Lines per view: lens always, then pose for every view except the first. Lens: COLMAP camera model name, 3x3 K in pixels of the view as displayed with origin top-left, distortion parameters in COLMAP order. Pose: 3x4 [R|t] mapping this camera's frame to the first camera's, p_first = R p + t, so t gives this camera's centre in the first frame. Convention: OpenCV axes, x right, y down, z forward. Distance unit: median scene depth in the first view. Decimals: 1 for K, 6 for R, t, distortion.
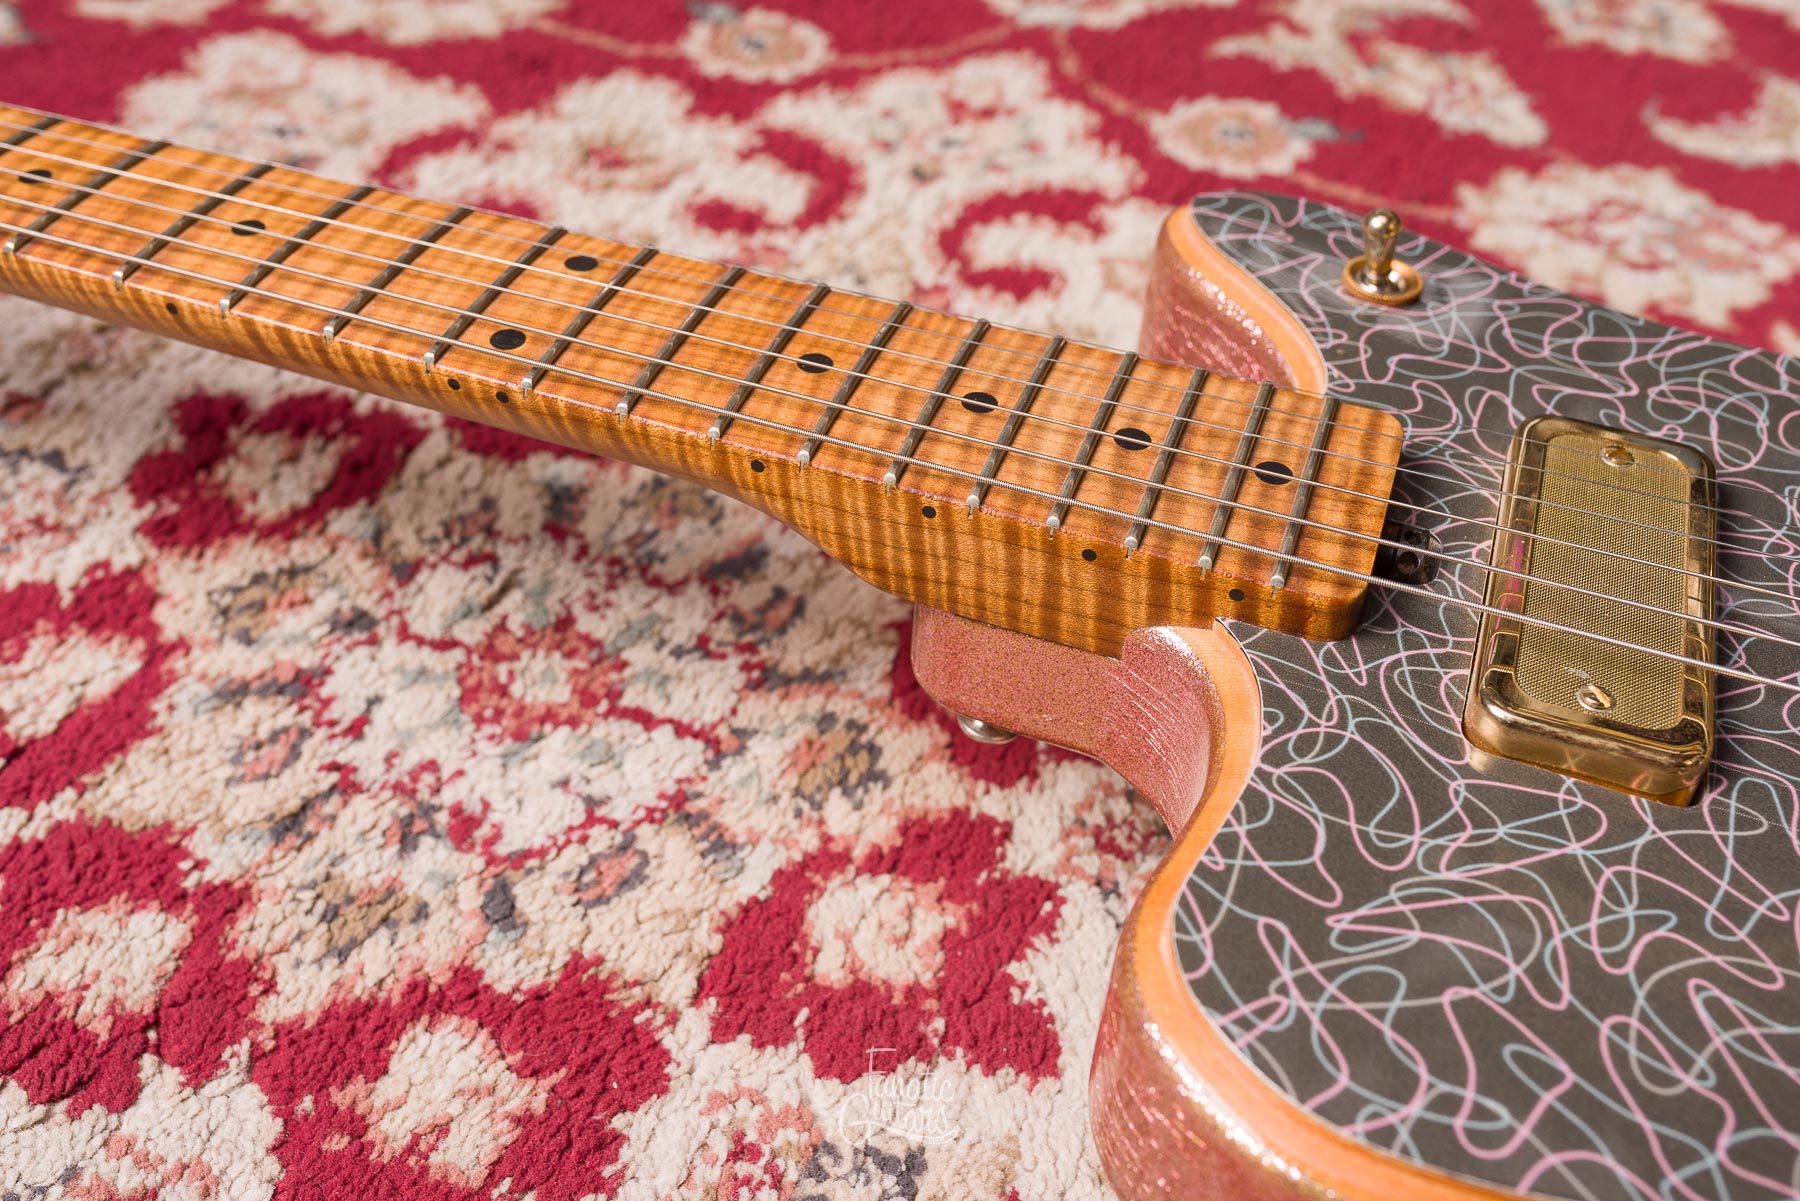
lens RADIAL K [[1808.4, 0, 897.3], [0, 1808.4, 599.9], [0, 0, 1]] dist [0.002868, -0.012515]
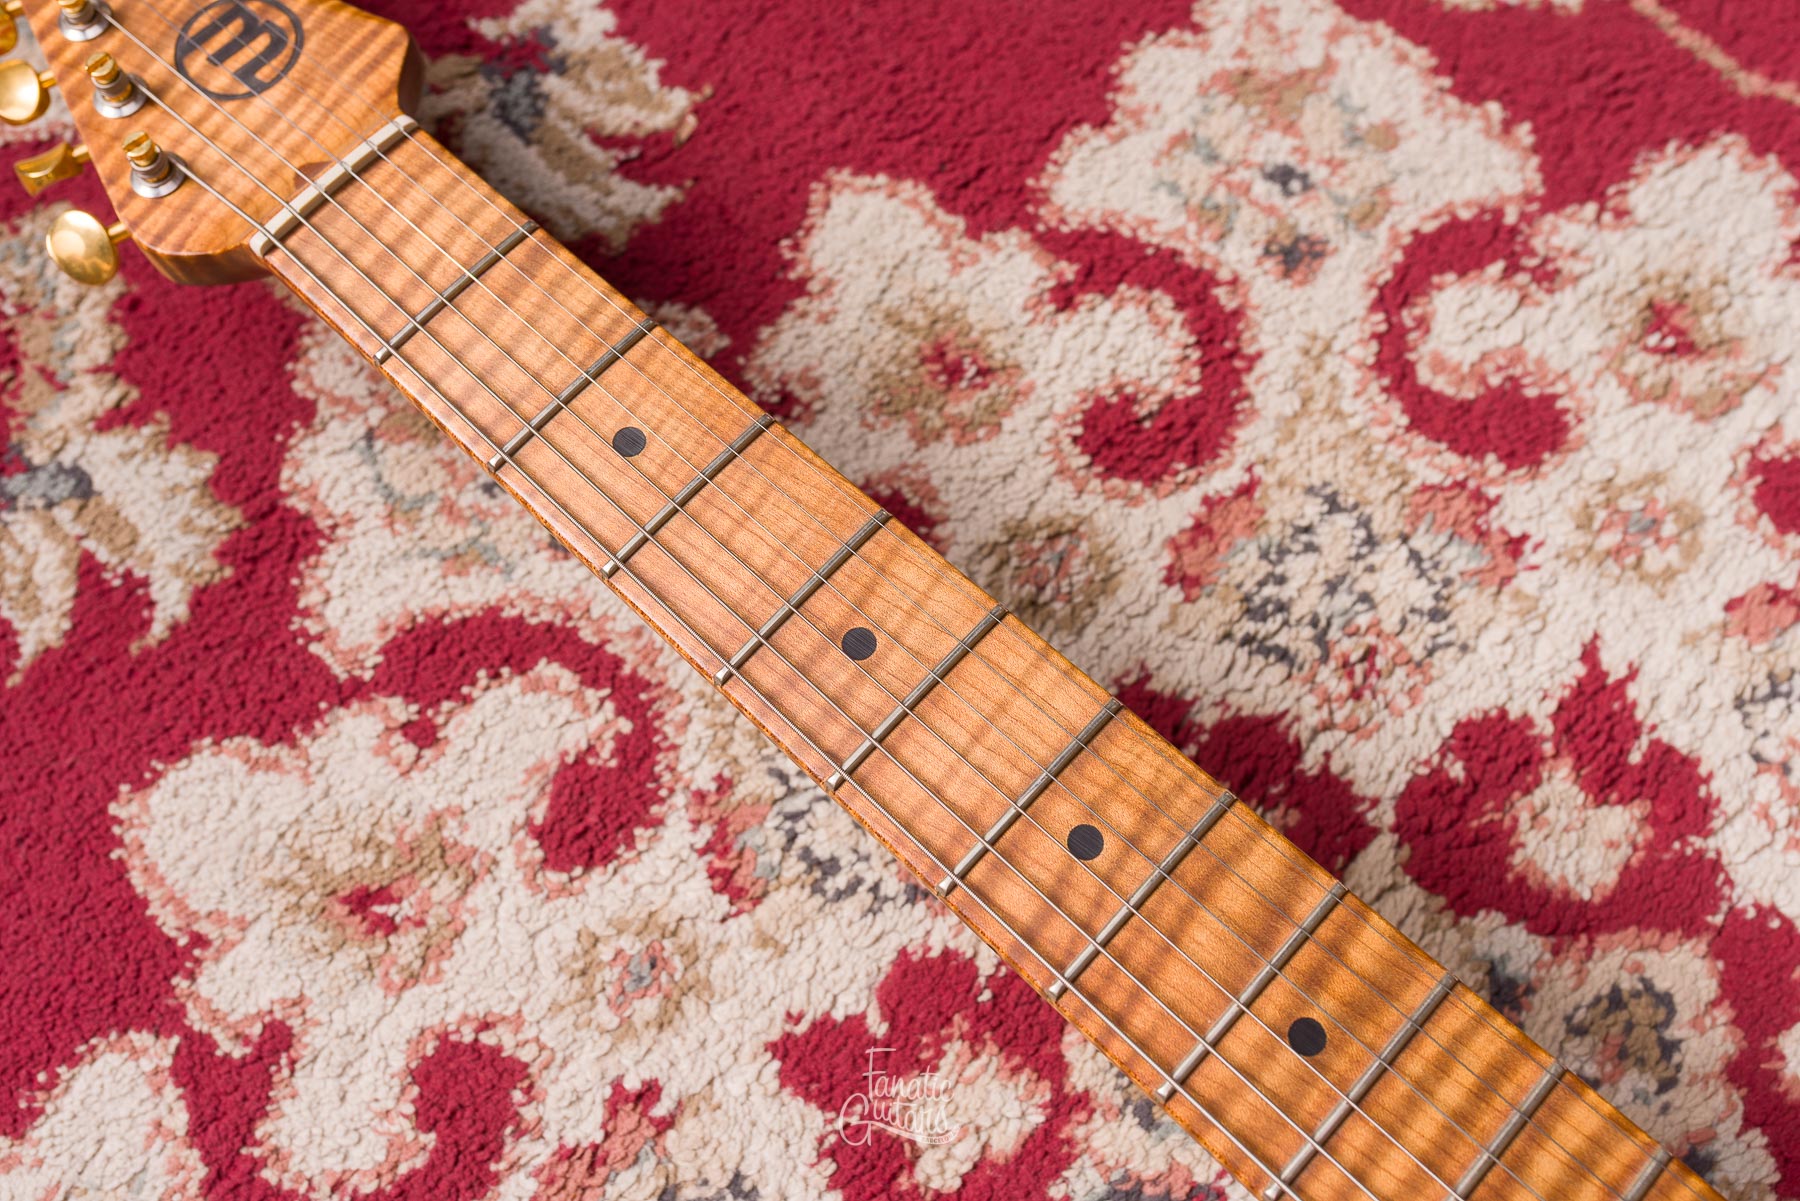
lens RADIAL K [[1803.3, 0, 900.3], [0, 1803.3, 598.7], [0, 0, 1]] dist [0.000321, 0.000908]
pose [[0.909707, 0.344449, -0.231924, -0.391609], [-0.201107, 0.854098, 0.479659, -0.729523], [0.363304, -0.389708, 0.846250, 0.265314]]
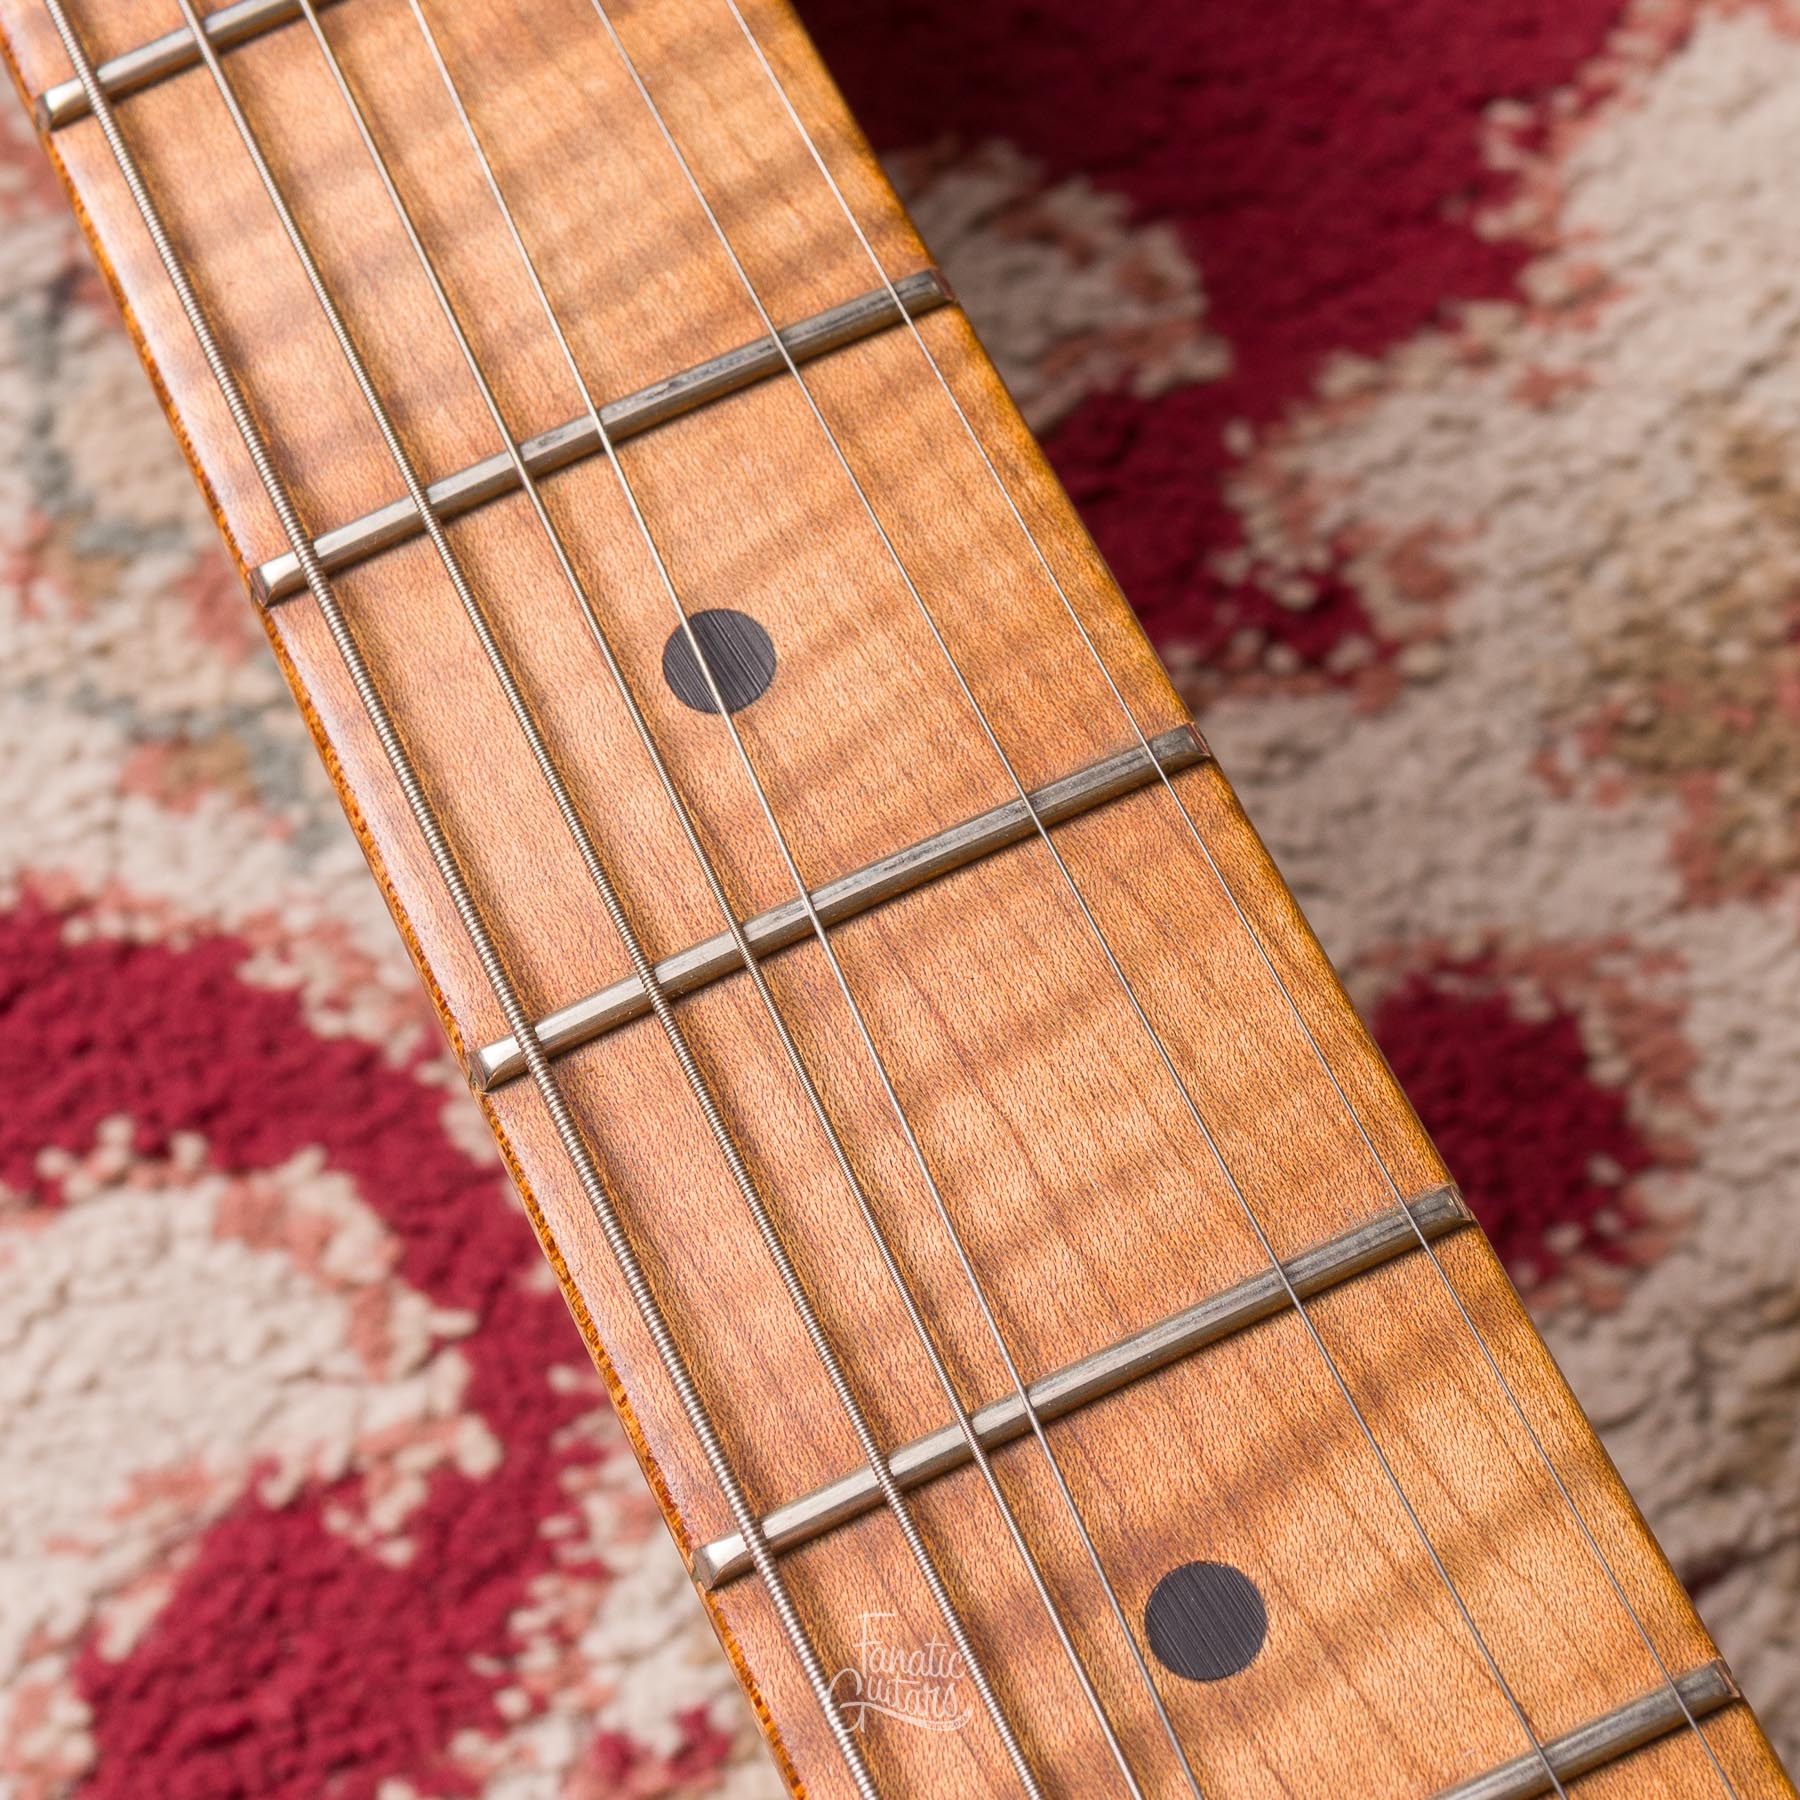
lens RADIAL K [[4645.7, 0, 942.5], [0, 4645.7, 1011.6], [0, 0, 1]] dist [-0.000934, 0.209719]
pose [[0.701197, 0.635736, -0.322741, -0.484572], [-0.405562, 0.727961, 0.552803, -0.683992], [0.586380, -0.256733, 0.768275, 0.516188]]
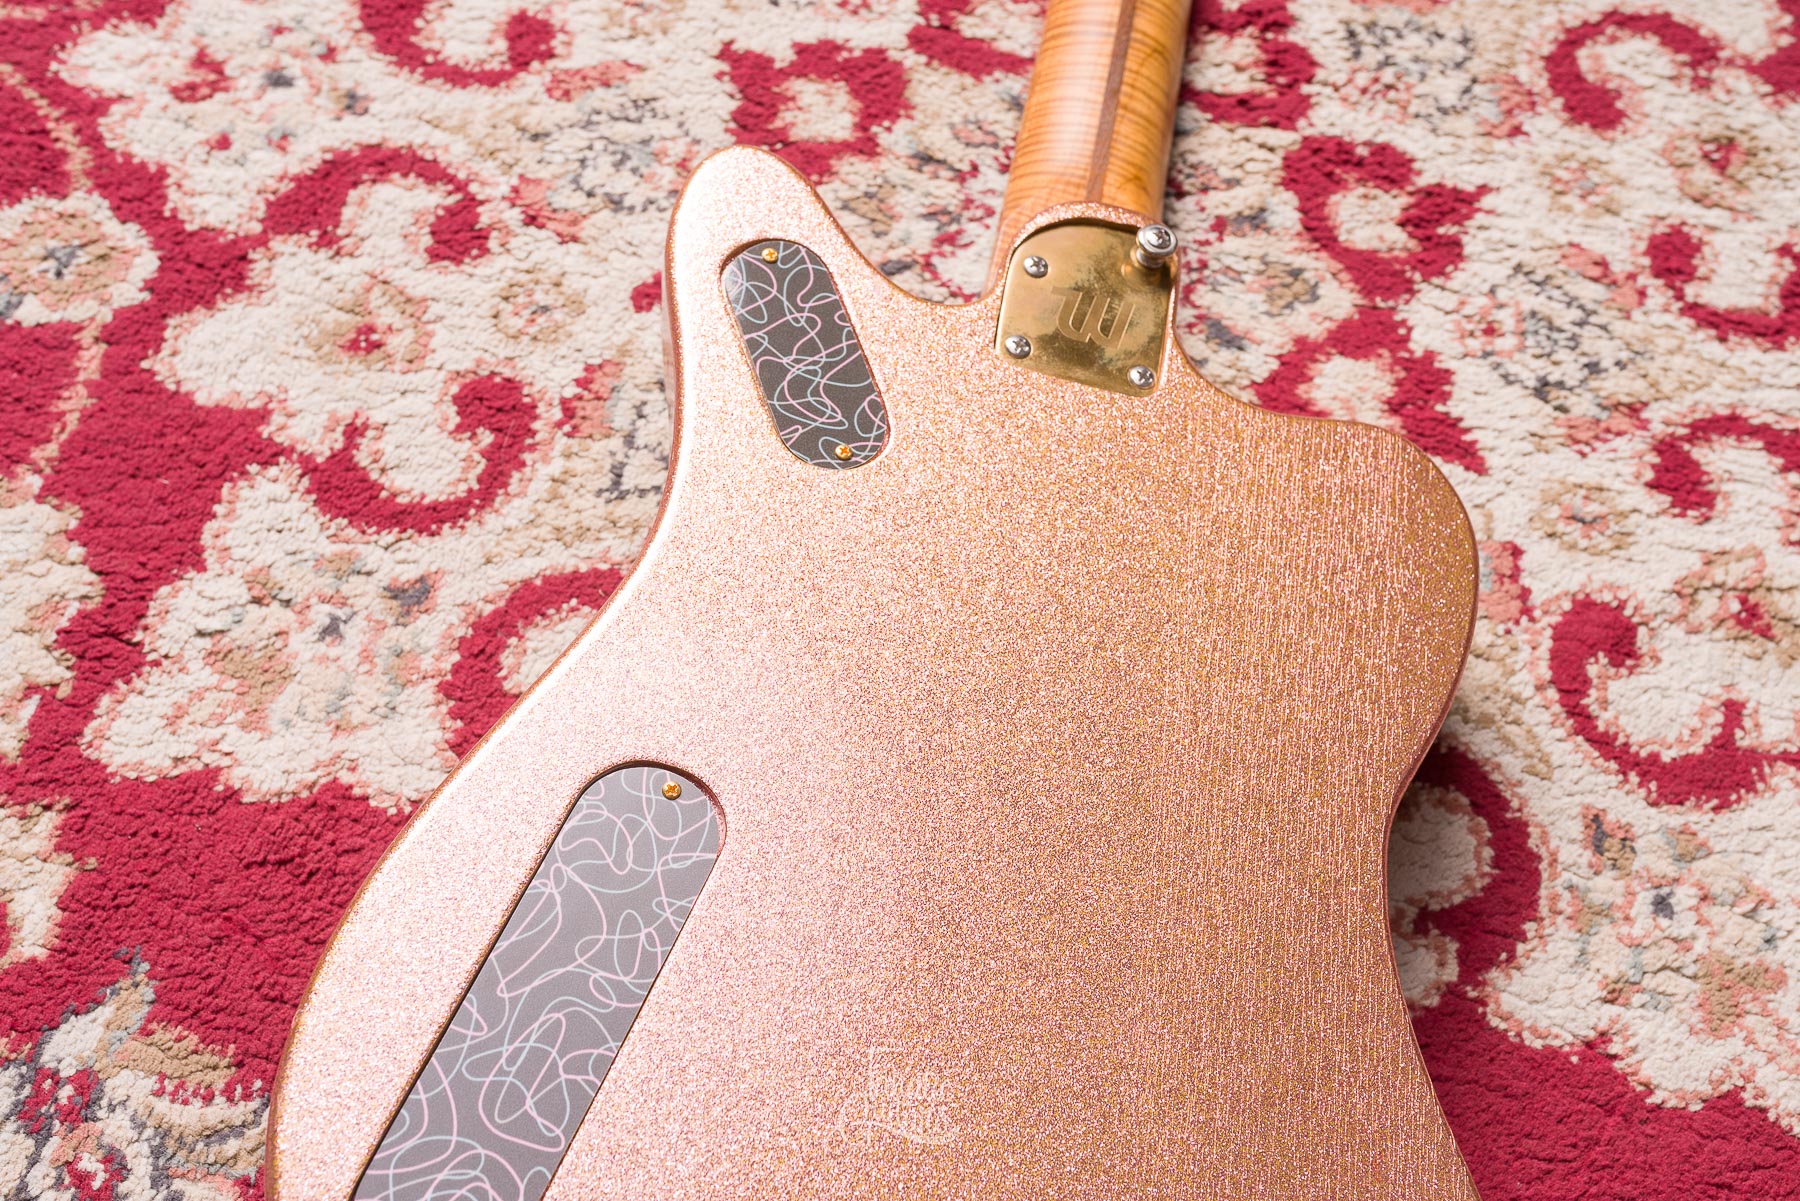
lens RADIAL K [[1763.6, 0, 901.4], [0, 1763.6, 599.0], [0, 0, 1]] dist [-0.000344, -0.001999]
pose [[0.147322, 0.861165, -0.486509, 0.857750], [-0.676524, 0.446554, 0.585581, -0.669302], [0.721534, 0.242866, 0.648386, -0.019008]]
